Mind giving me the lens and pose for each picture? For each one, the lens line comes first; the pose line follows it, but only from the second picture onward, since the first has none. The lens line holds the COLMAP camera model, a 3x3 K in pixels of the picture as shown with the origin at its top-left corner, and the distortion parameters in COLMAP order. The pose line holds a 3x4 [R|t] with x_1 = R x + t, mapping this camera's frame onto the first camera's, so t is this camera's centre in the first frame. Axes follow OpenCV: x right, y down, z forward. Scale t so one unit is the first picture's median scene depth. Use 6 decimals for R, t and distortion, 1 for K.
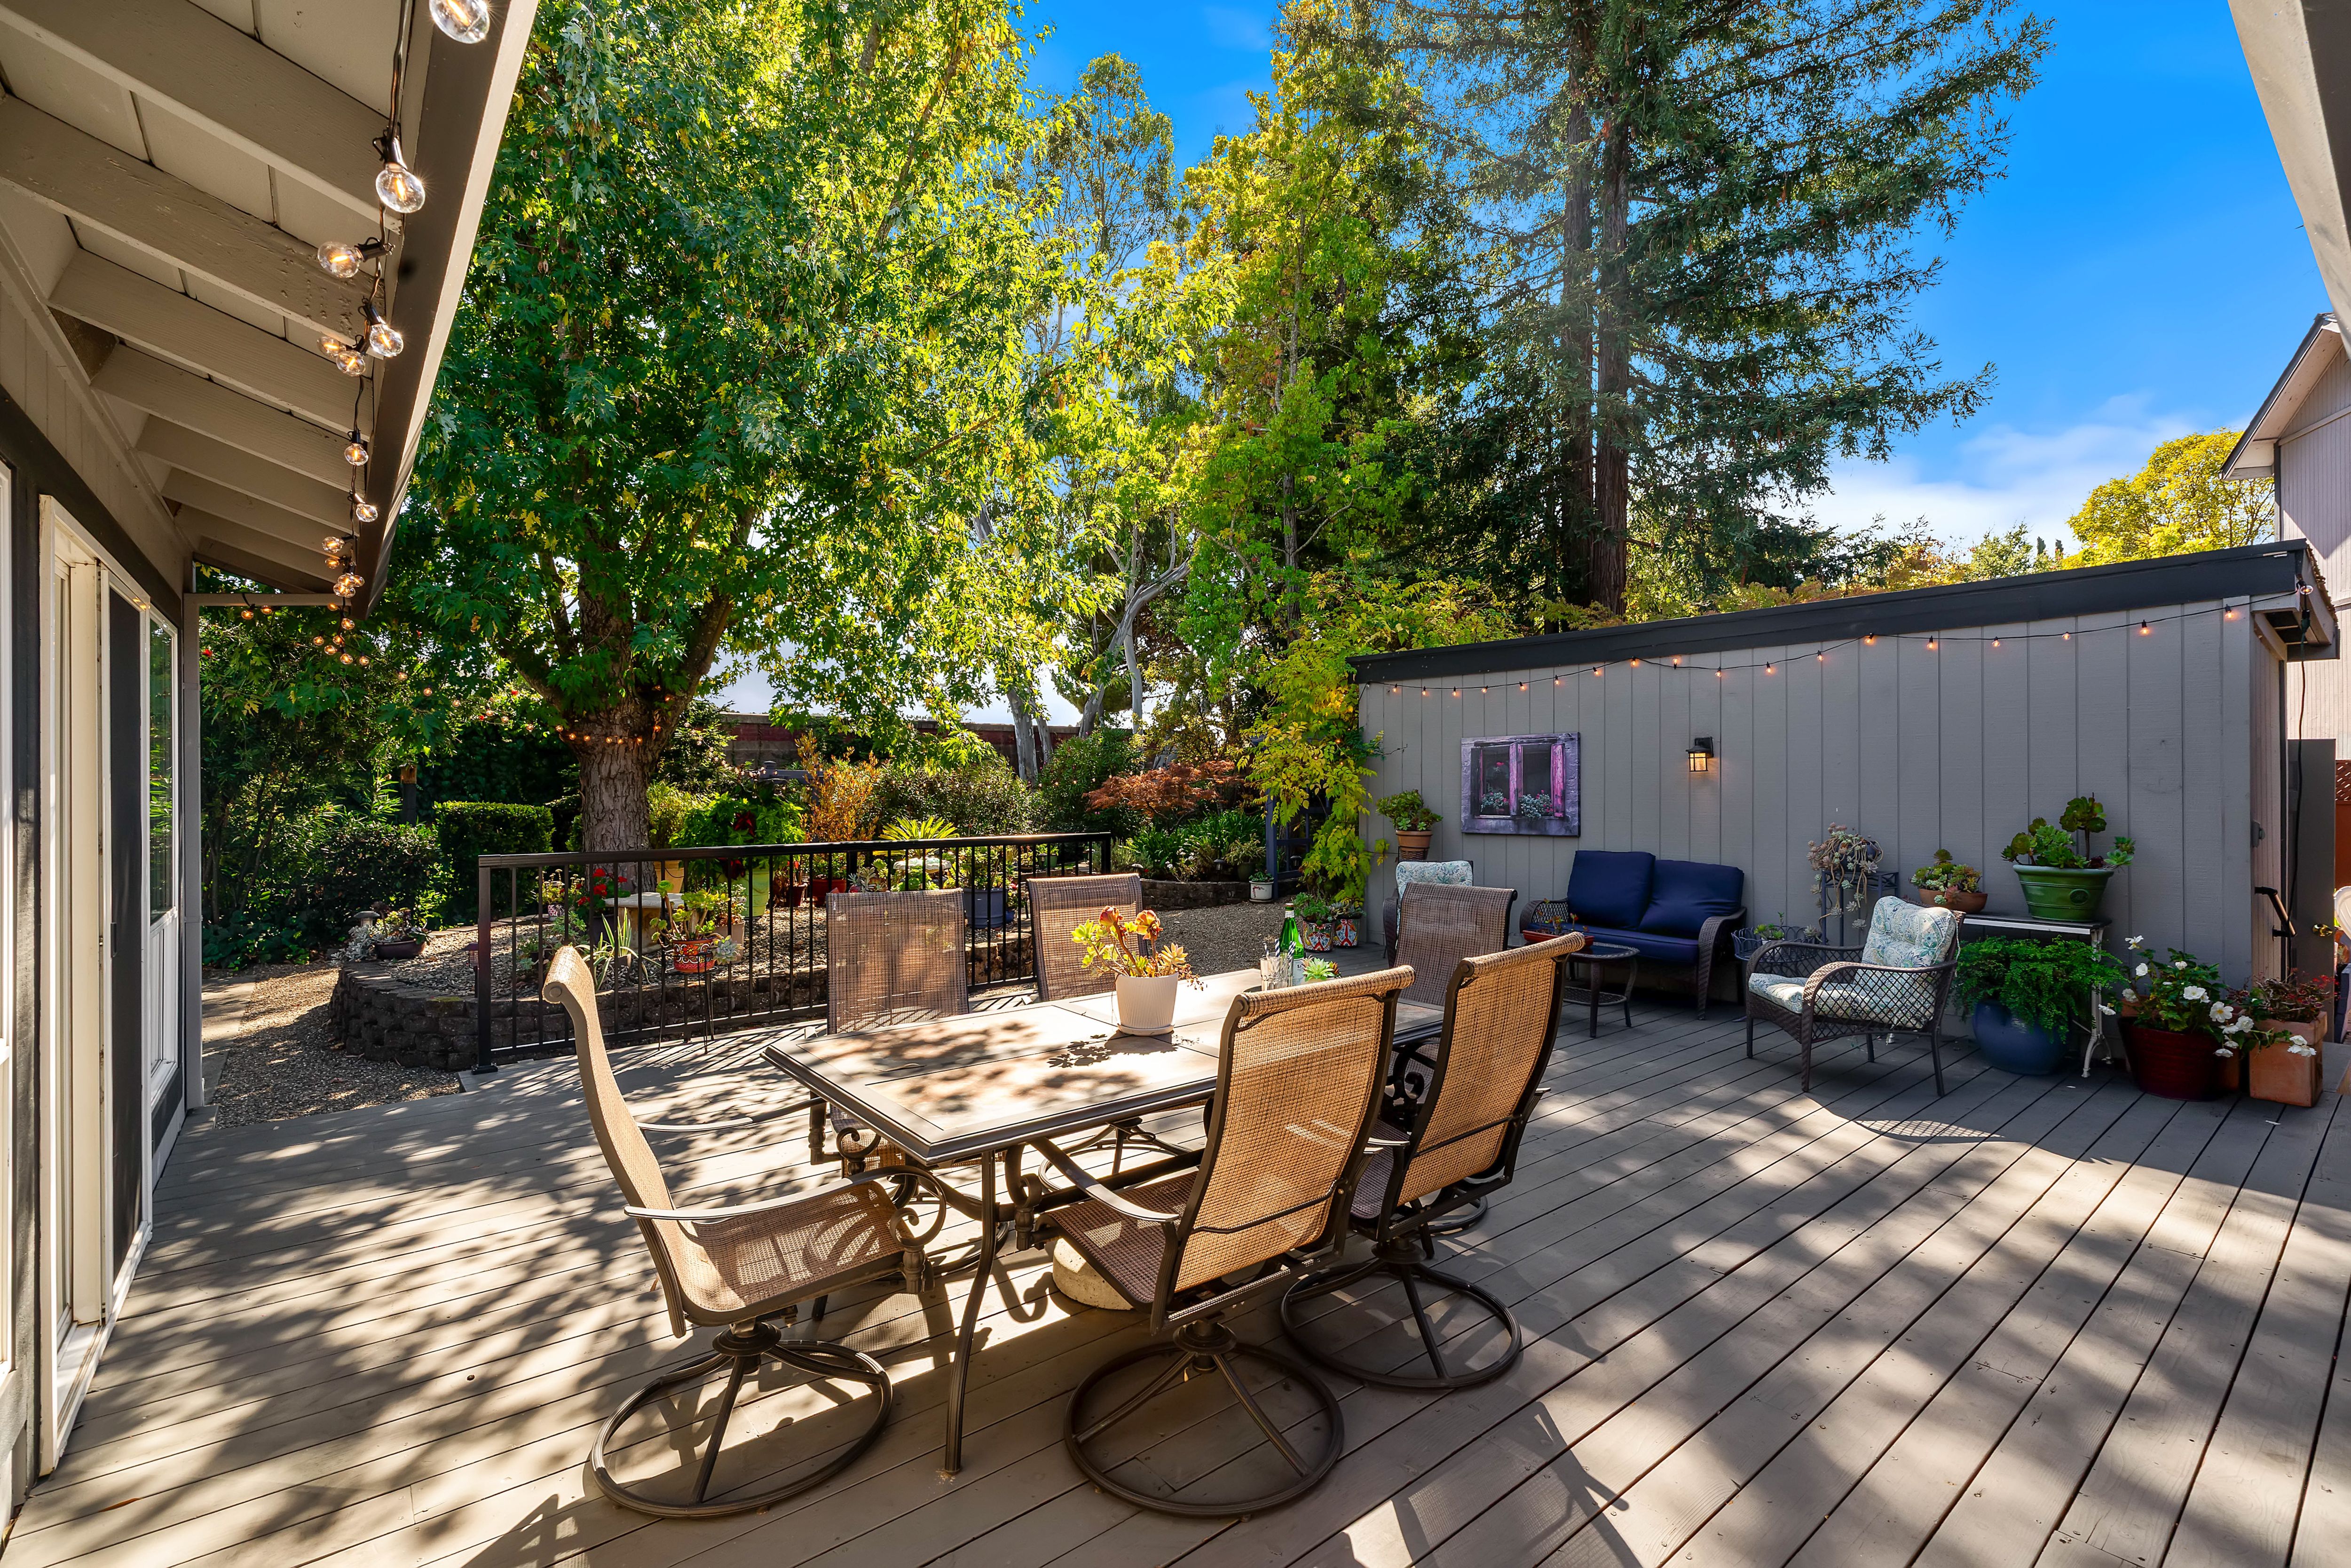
lens RADIAL K [[1065.1, 0, 1170.6], [0, 1065.1, 786.9], [0, 0, 1]] dist [-0.004020, 0.001303]
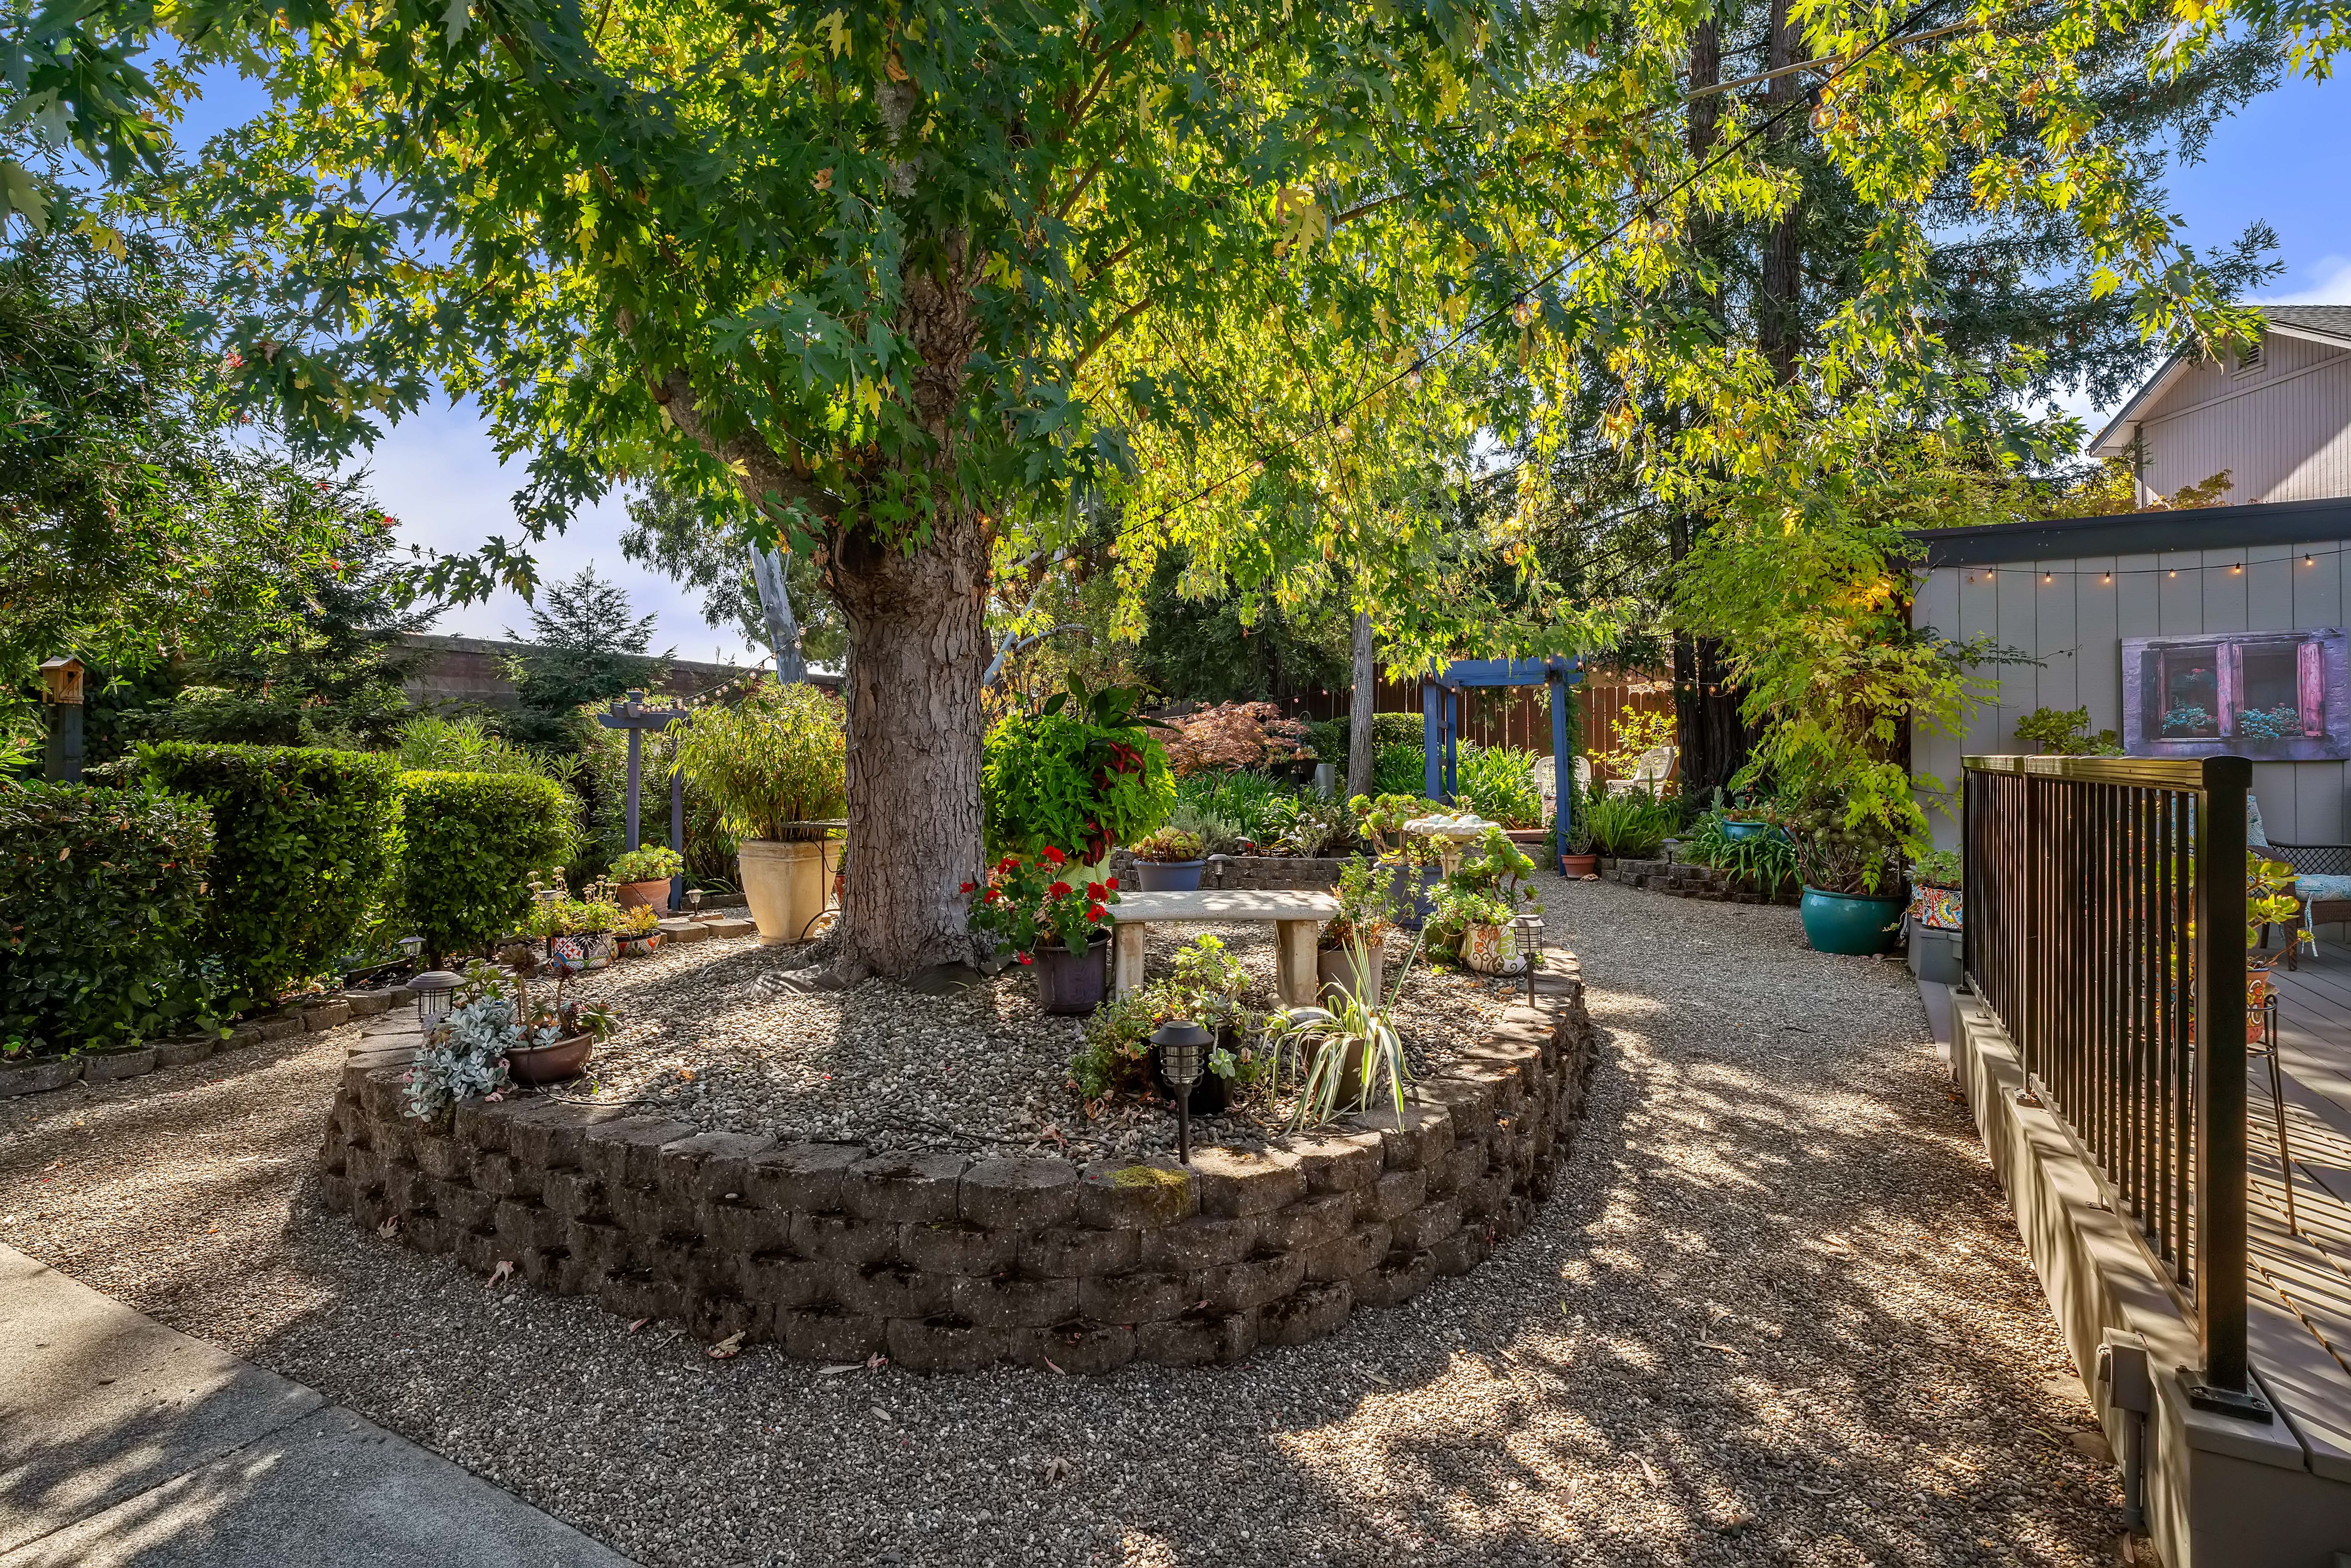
lens RADIAL K [[1188.1, 0, 1175.5], [0, 1188.1, 784.0], [0, 0, 1]] dist [0.001607, 0.001086]
pose [[0.924601, -0.008046, 0.380852, -0.404378], [0.002854, 0.999895, 0.014196, 0.026564], [-0.380926, -0.012039, 0.924527, 0.284996]]
